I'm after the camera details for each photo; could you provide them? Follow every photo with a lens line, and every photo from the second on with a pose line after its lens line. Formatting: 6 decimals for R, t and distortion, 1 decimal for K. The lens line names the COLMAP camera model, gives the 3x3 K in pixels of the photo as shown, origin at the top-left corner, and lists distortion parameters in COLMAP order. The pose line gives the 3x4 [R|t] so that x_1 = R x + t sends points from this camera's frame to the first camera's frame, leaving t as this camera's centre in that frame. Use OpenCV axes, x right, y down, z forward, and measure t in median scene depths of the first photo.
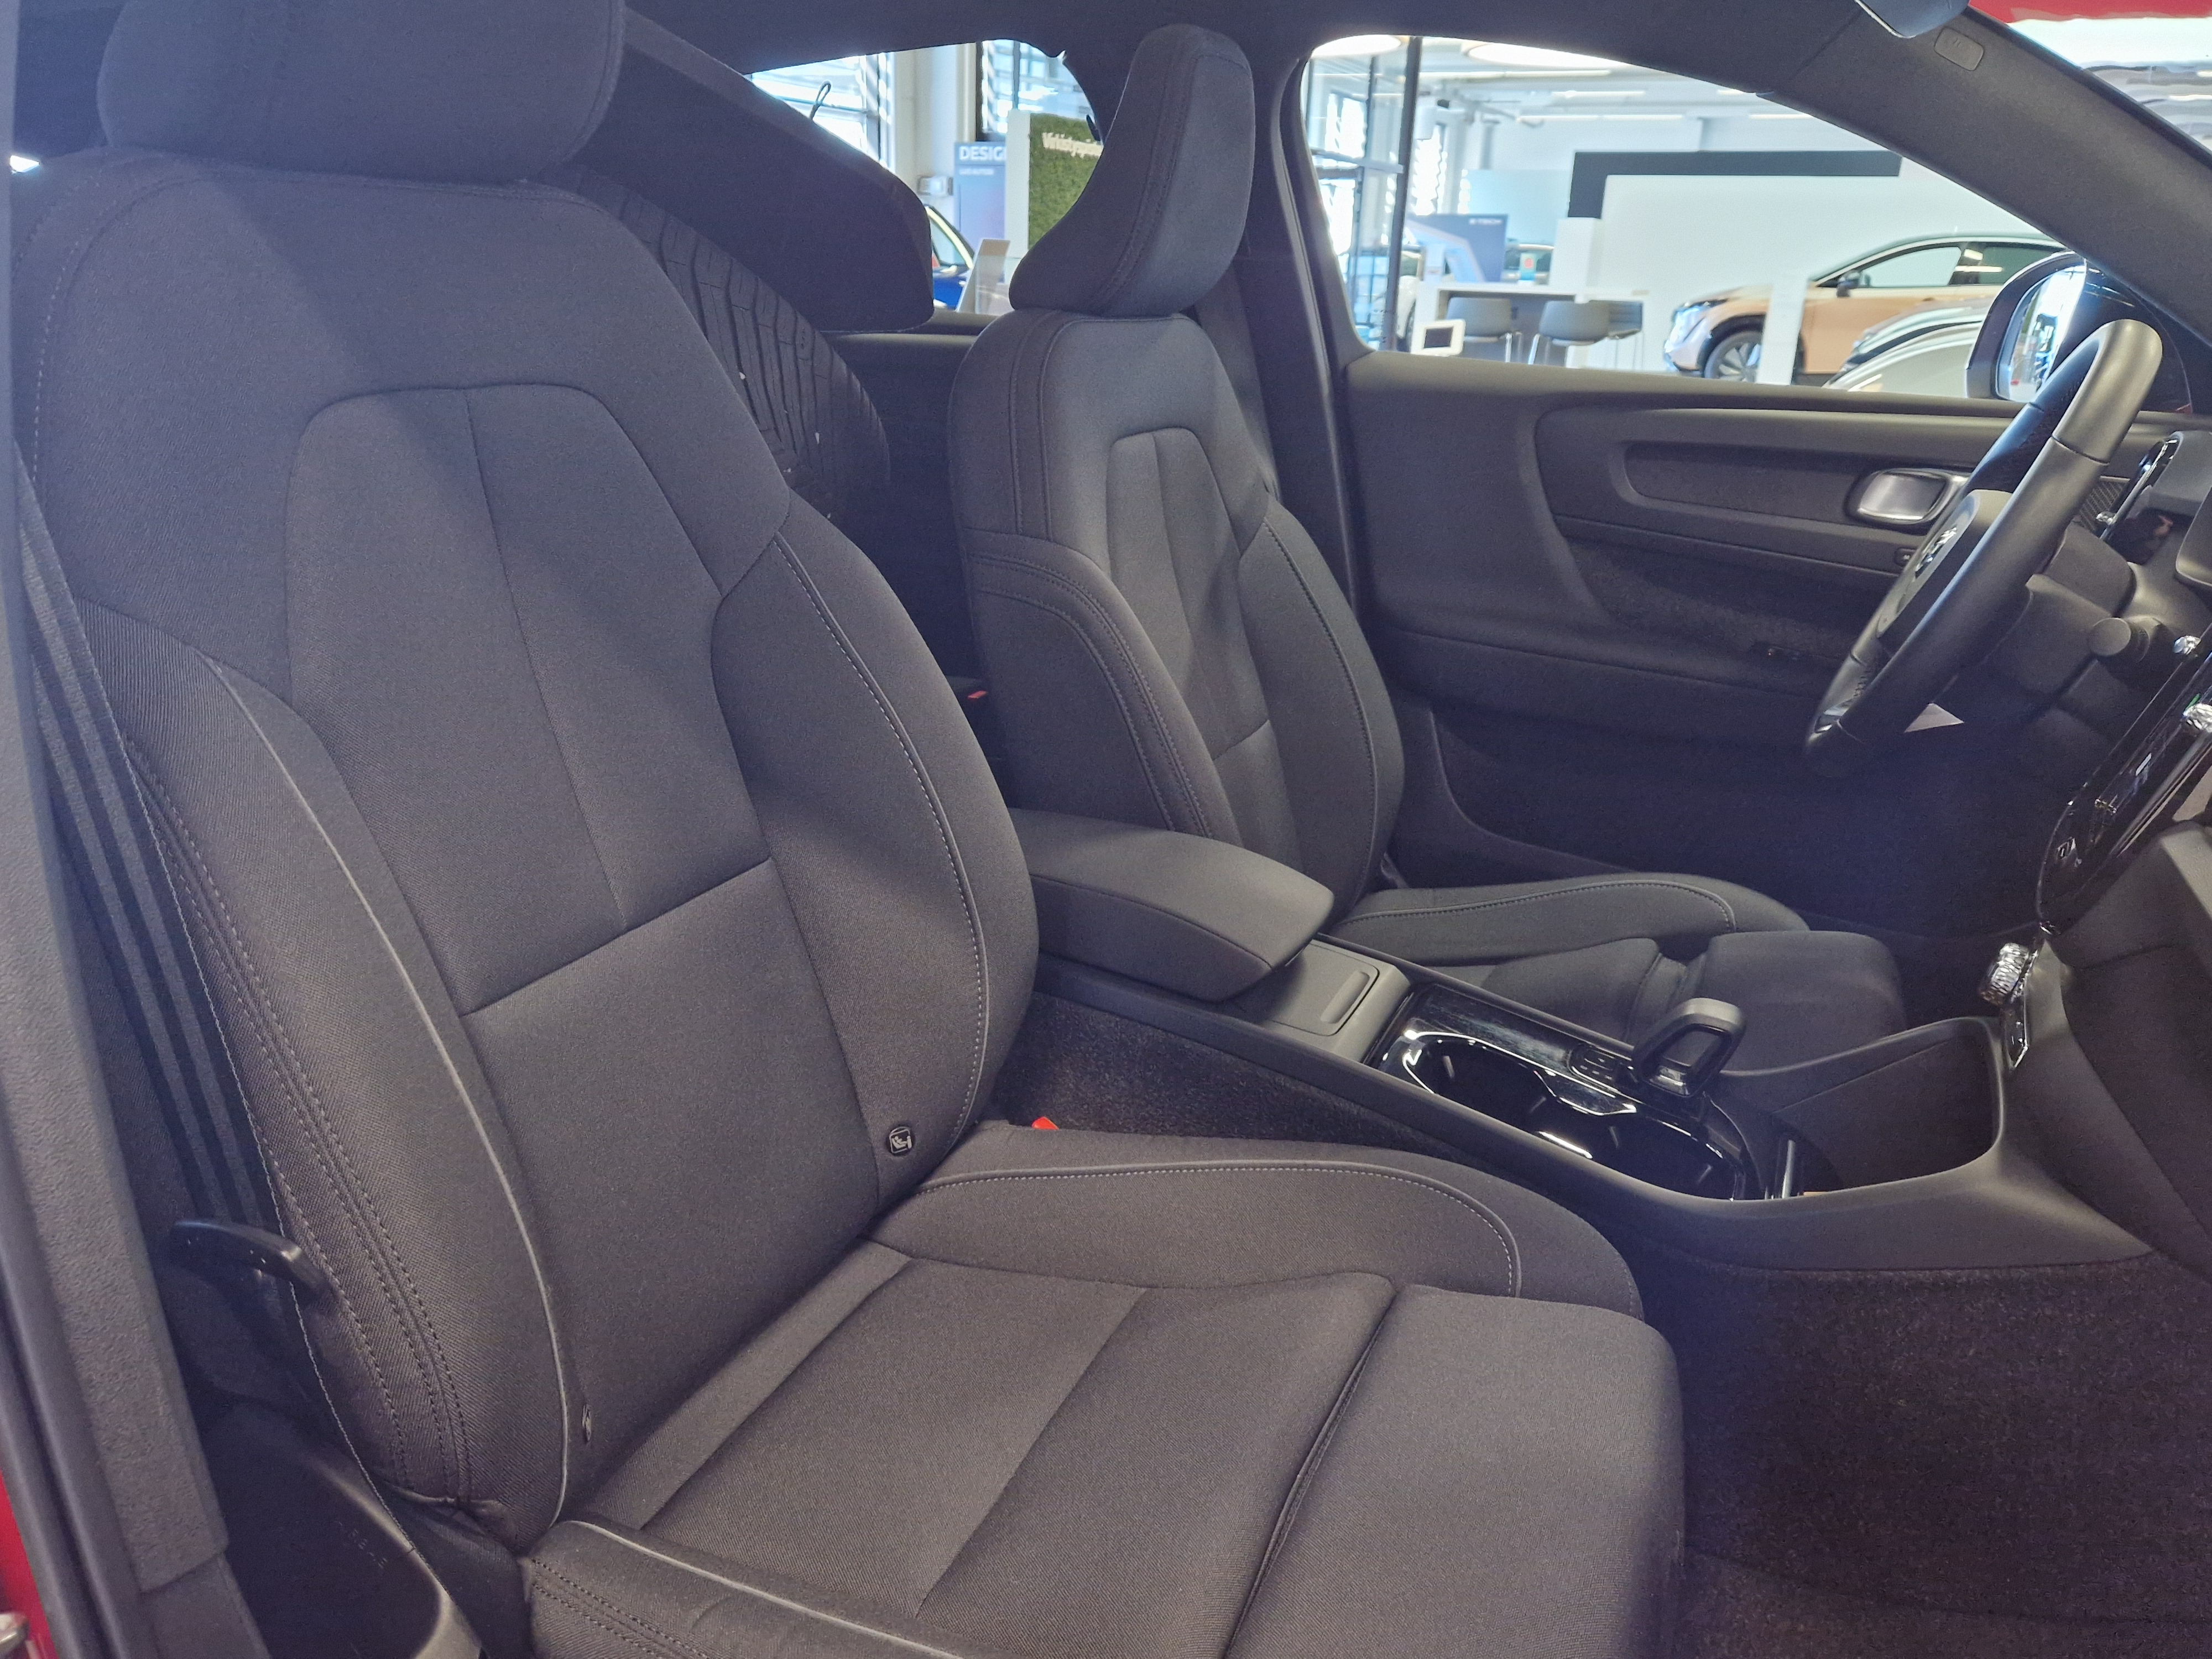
lens RADIAL K [[1661.1, 0, 1090.0], [0, 1661.1, 849.2], [0, 0, 1]] dist [0.078417, -0.091479]
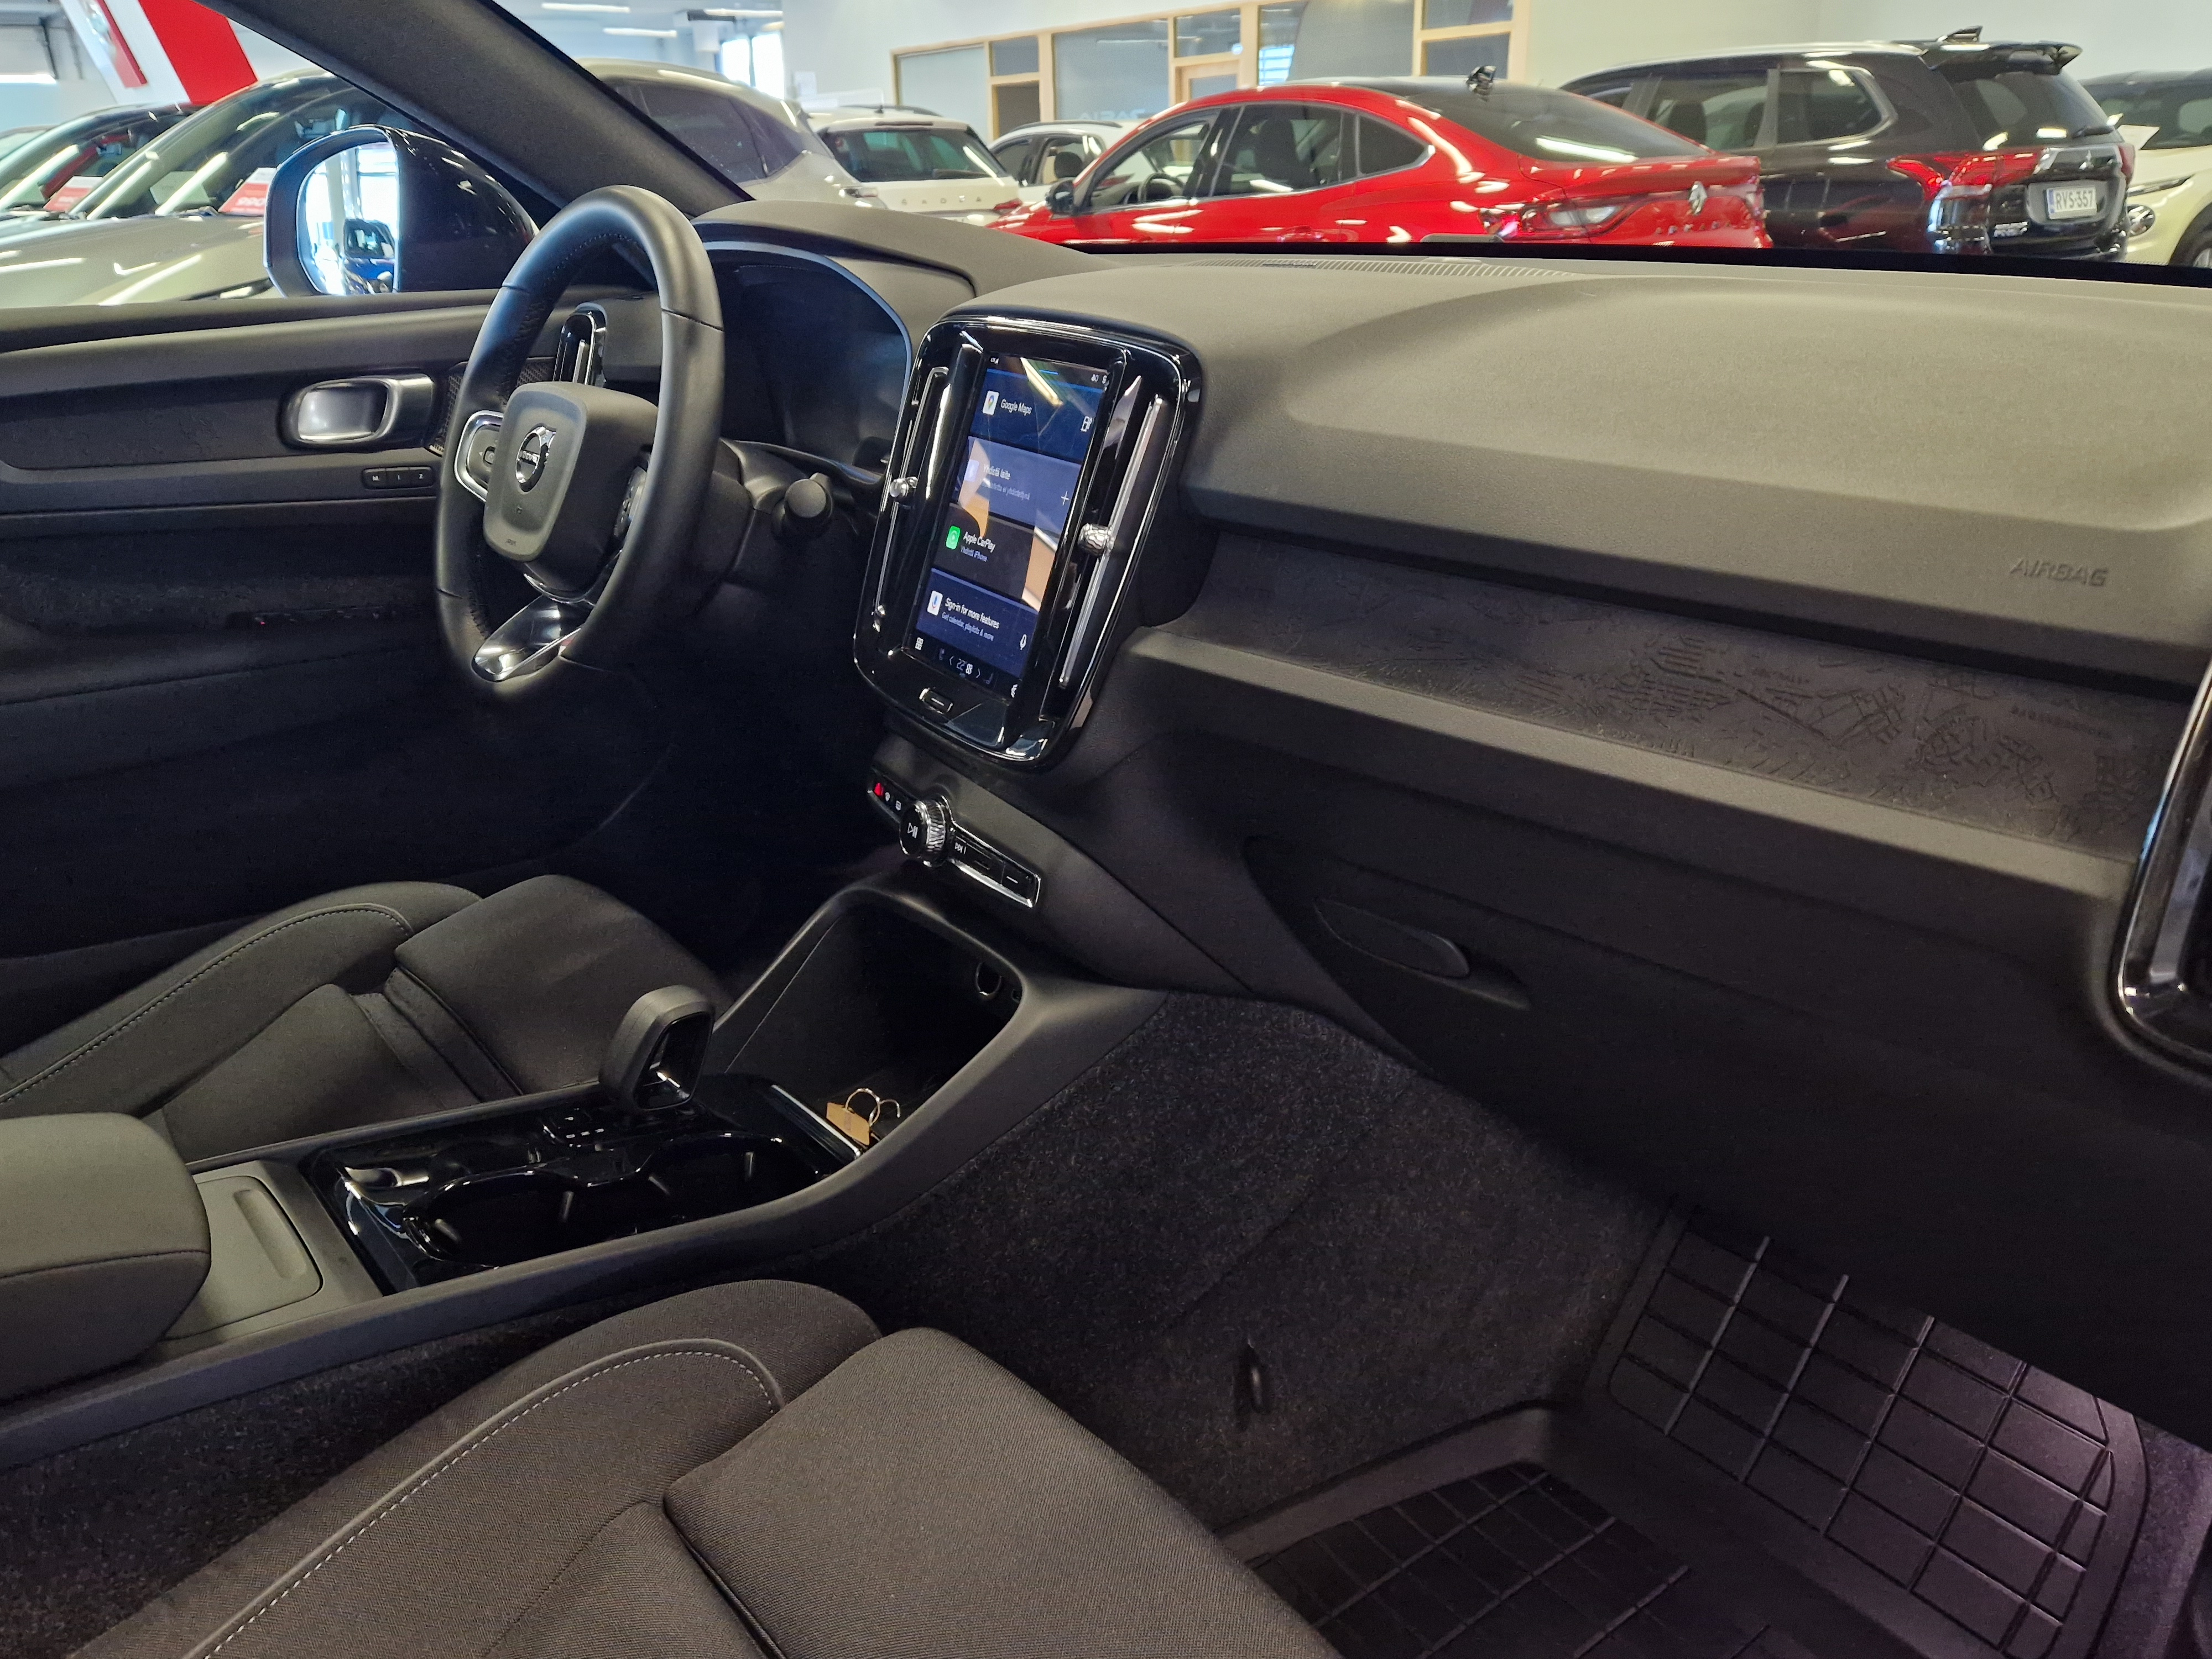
lens RADIAL K [[1661.1, 0, 1090.0], [0, 1661.1, 849.2], [0, 0, 1]] dist [0.078417, -0.091479]
pose [[0.434358, -0.386600, 0.813556, -0.212125], [0.345165, 0.905701, 0.246103, -0.113472], [-0.831982, 0.173914, 0.526839, 0.332283]]
